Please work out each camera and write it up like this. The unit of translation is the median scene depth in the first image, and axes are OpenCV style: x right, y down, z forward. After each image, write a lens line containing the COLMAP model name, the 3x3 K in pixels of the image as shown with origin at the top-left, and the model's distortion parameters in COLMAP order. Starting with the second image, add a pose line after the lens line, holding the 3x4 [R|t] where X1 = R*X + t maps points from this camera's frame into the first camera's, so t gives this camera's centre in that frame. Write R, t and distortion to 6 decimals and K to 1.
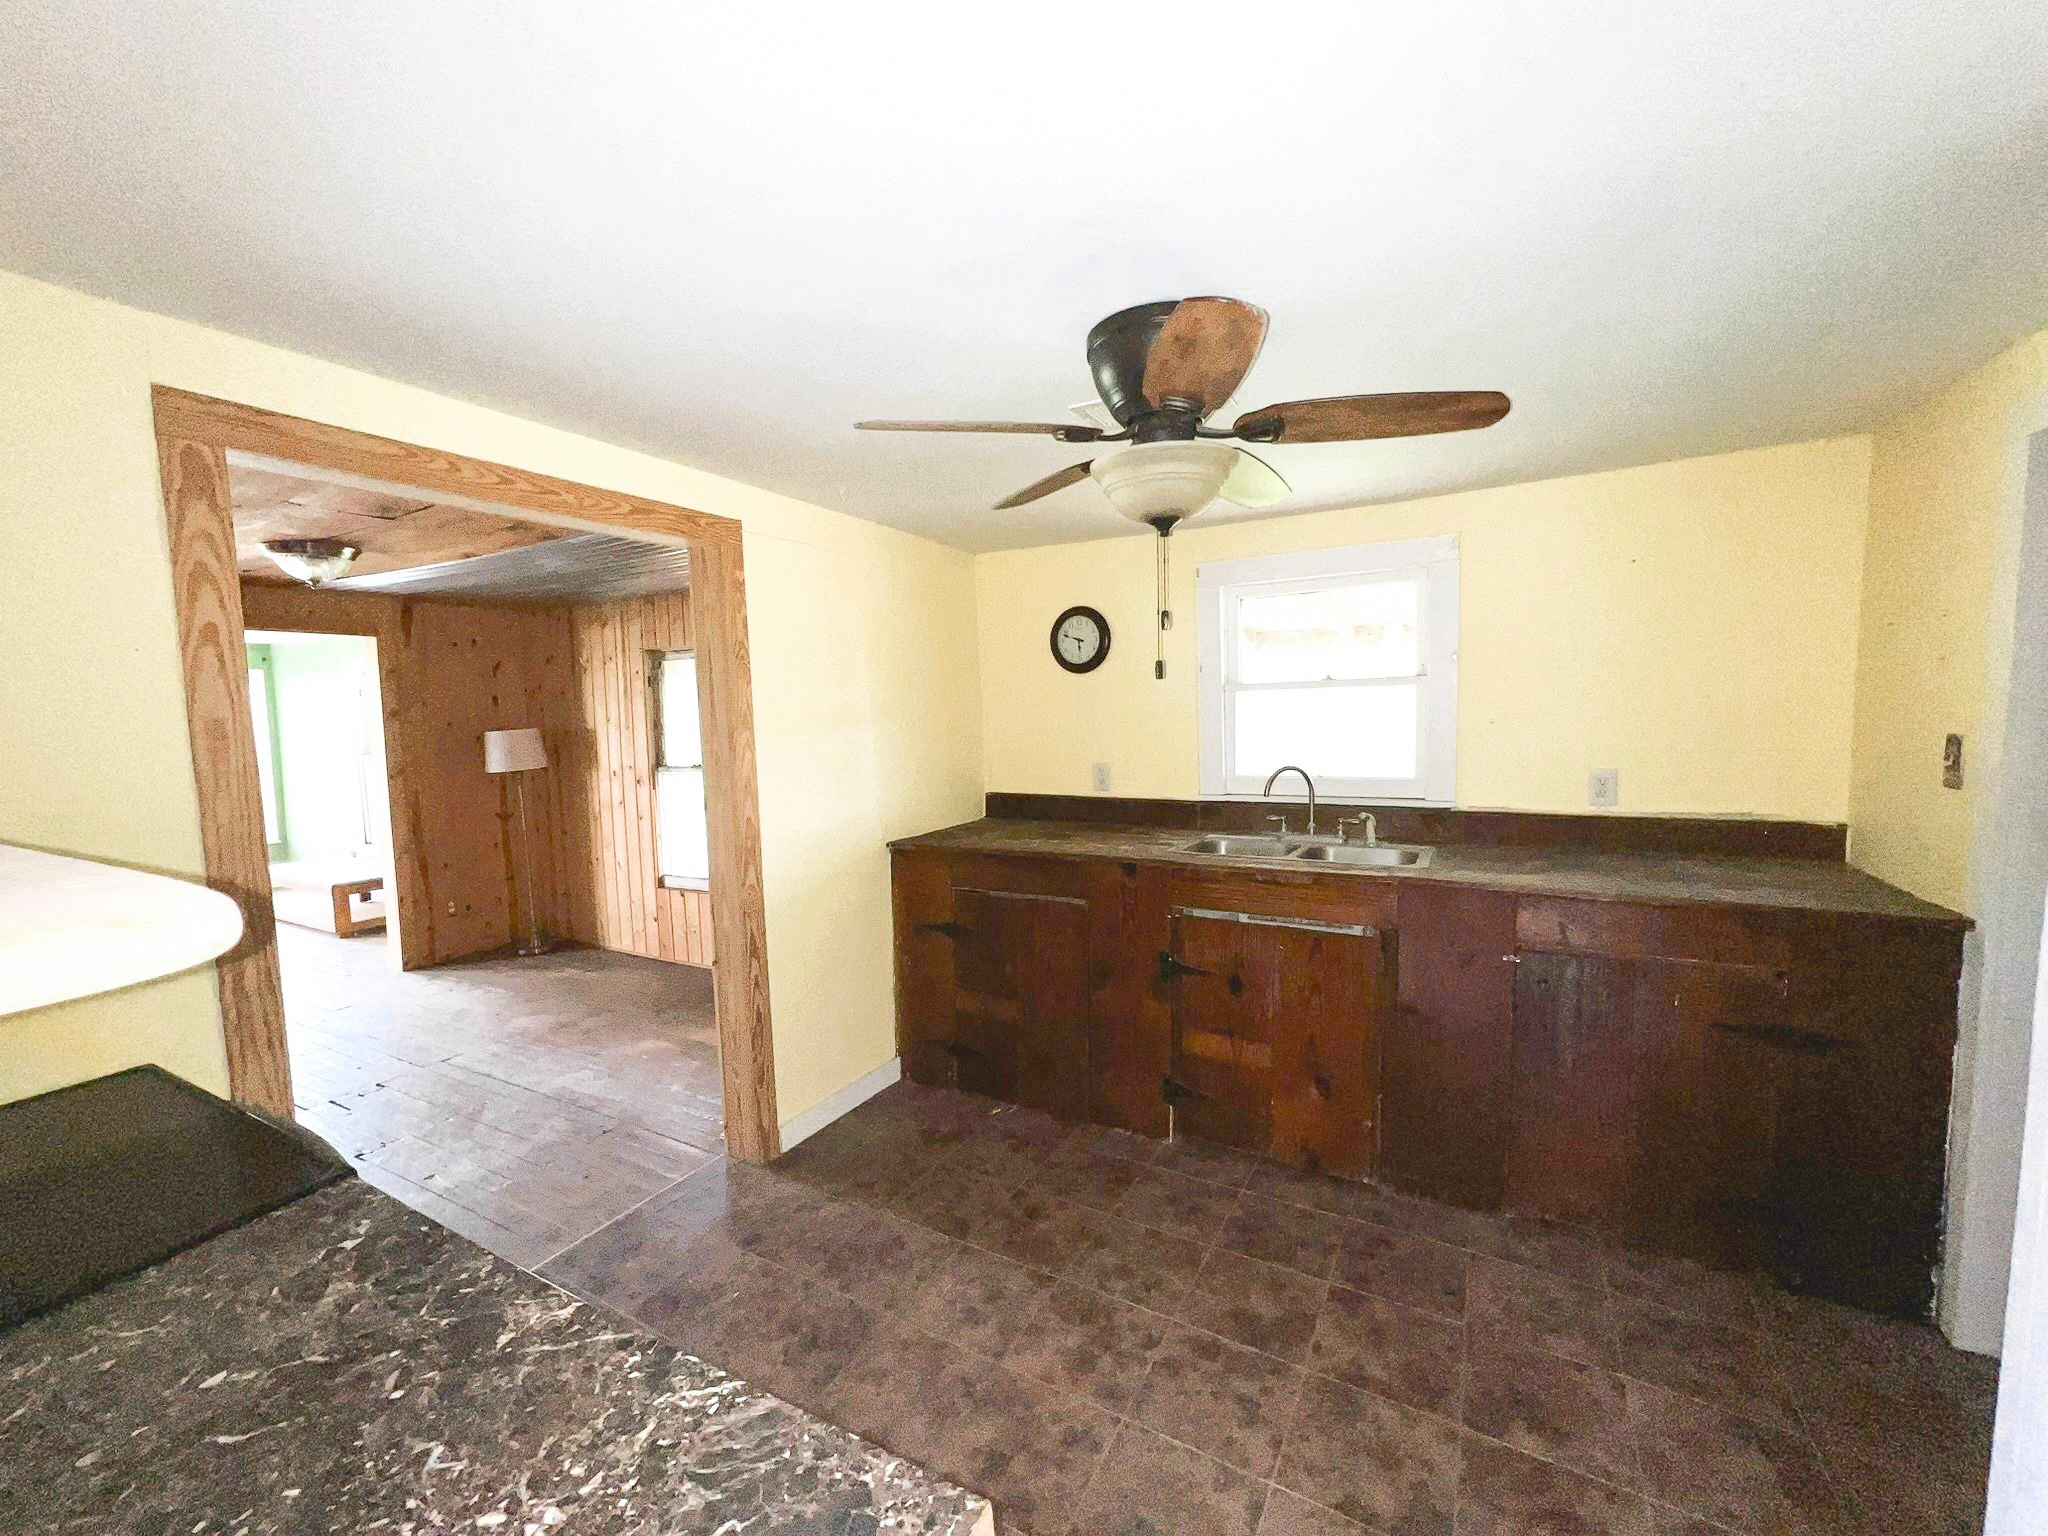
lens RADIAL K [[816.4, 0, 1032.2], [0, 816.4, 773.7], [0, 0, 1]] dist [-0.004245, -0.000329]
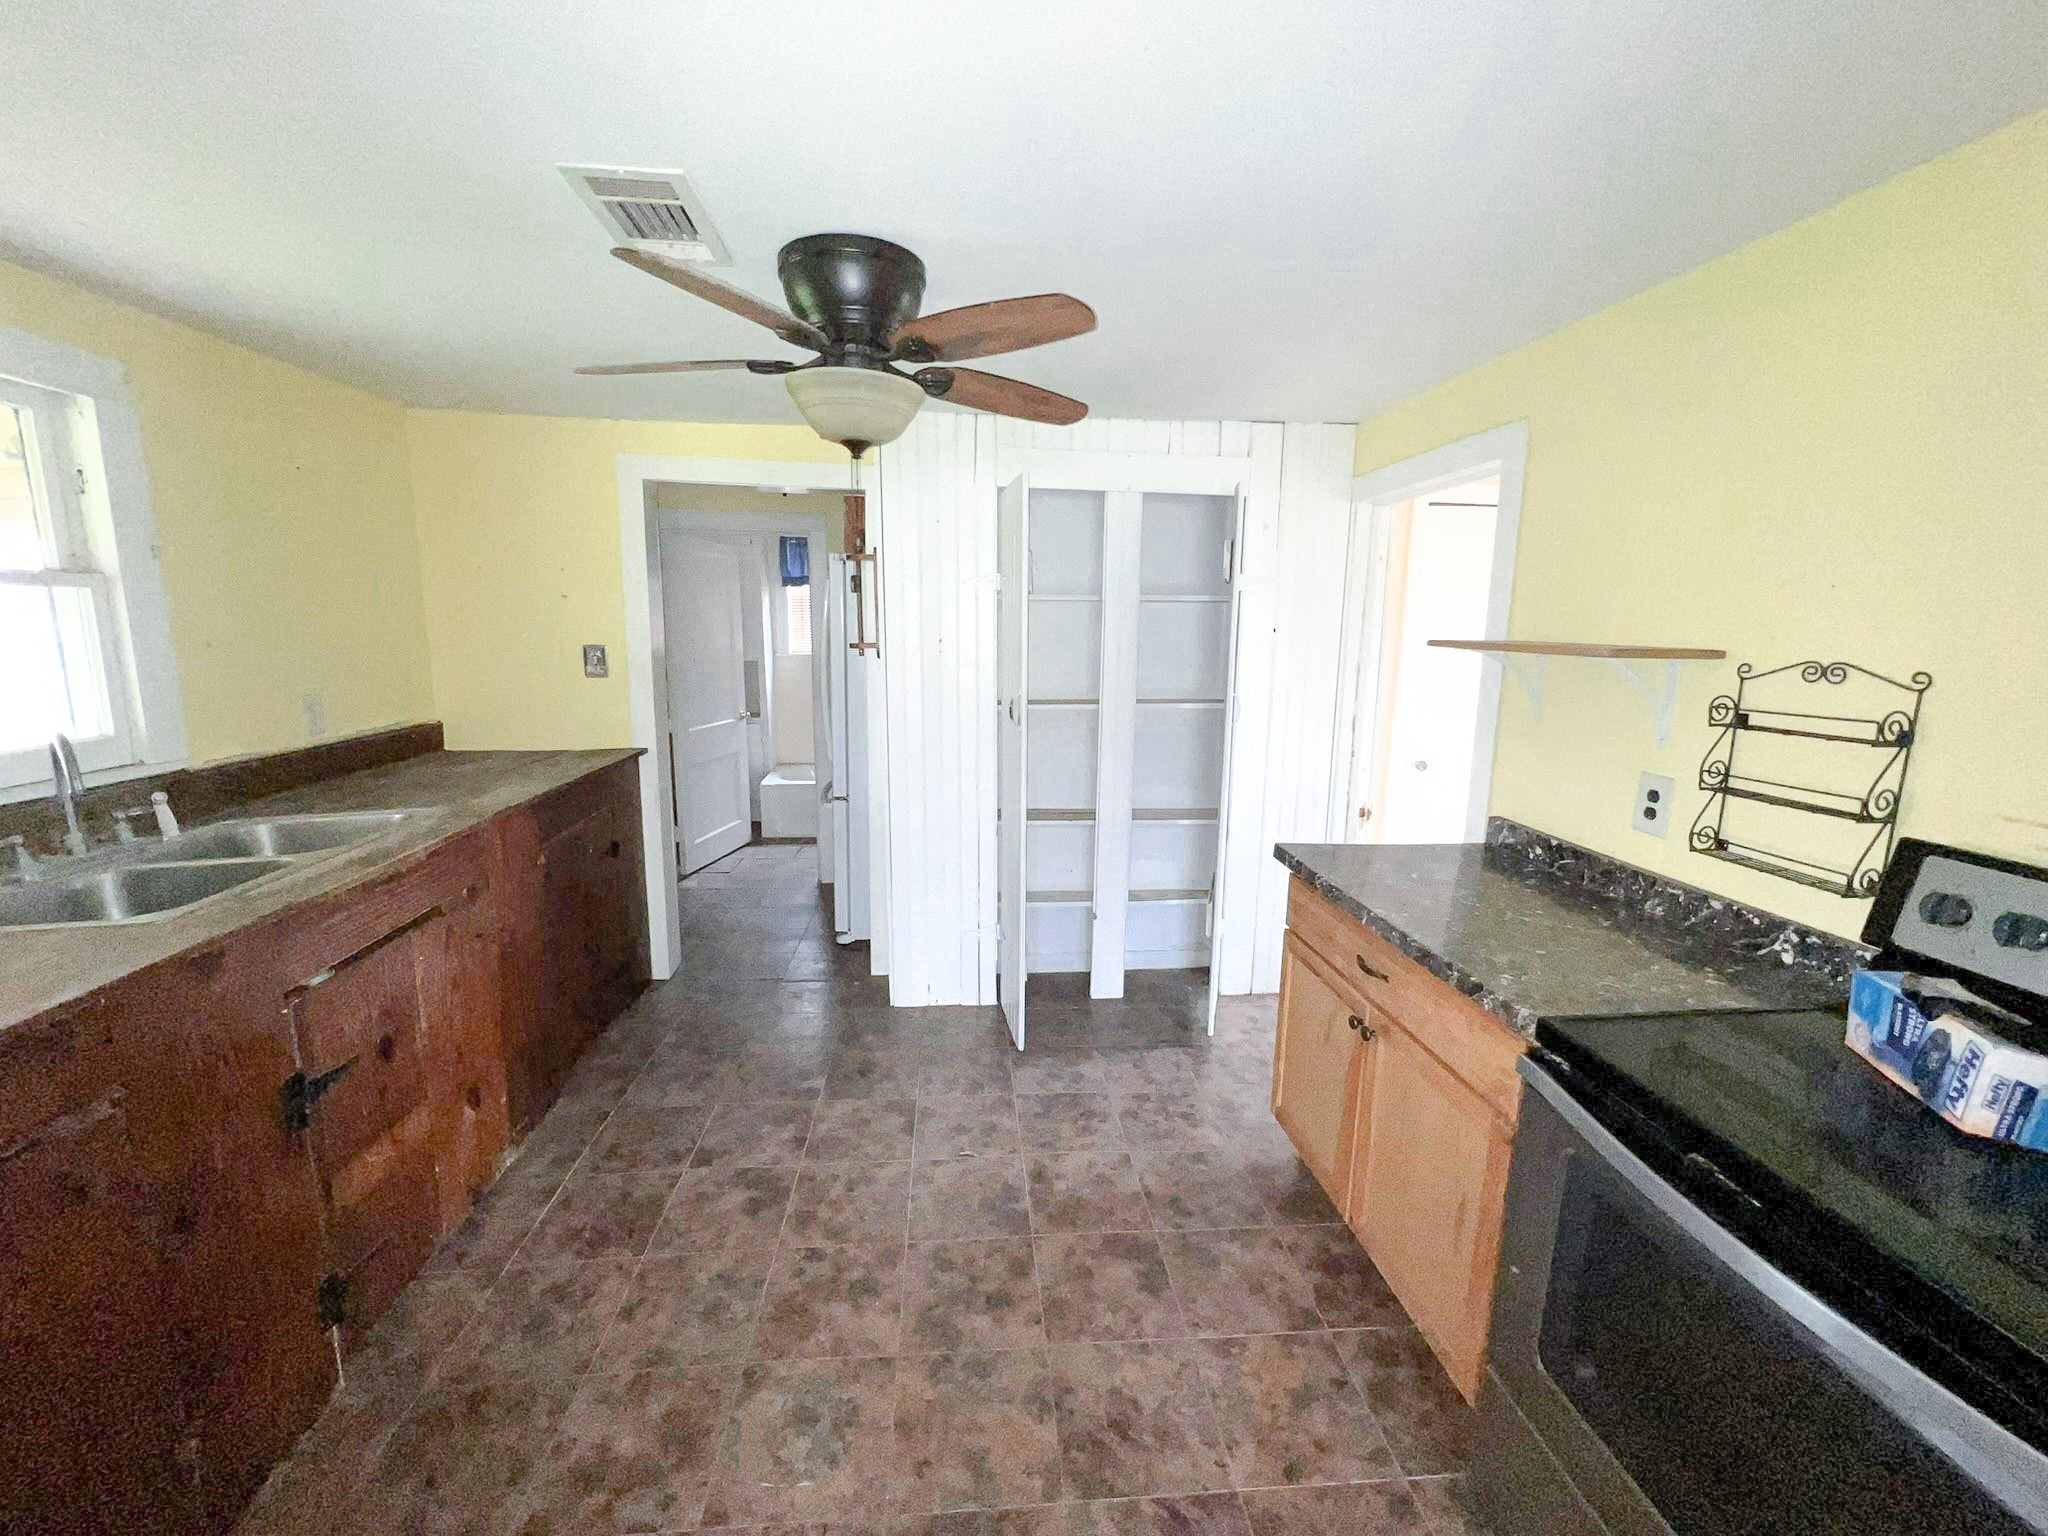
lens RADIAL K [[816.4, 0, 1025.8], [0, 816.4, 767.0], [0, 0, 1]] dist [-0.004245, -0.000329]
pose [[-0.568009, -0.129500, 0.812771, -0.733111], [0.067756, 0.976833, 0.202992, -0.079296], [-0.820229, 0.170371, -0.546075, 1.209343]]
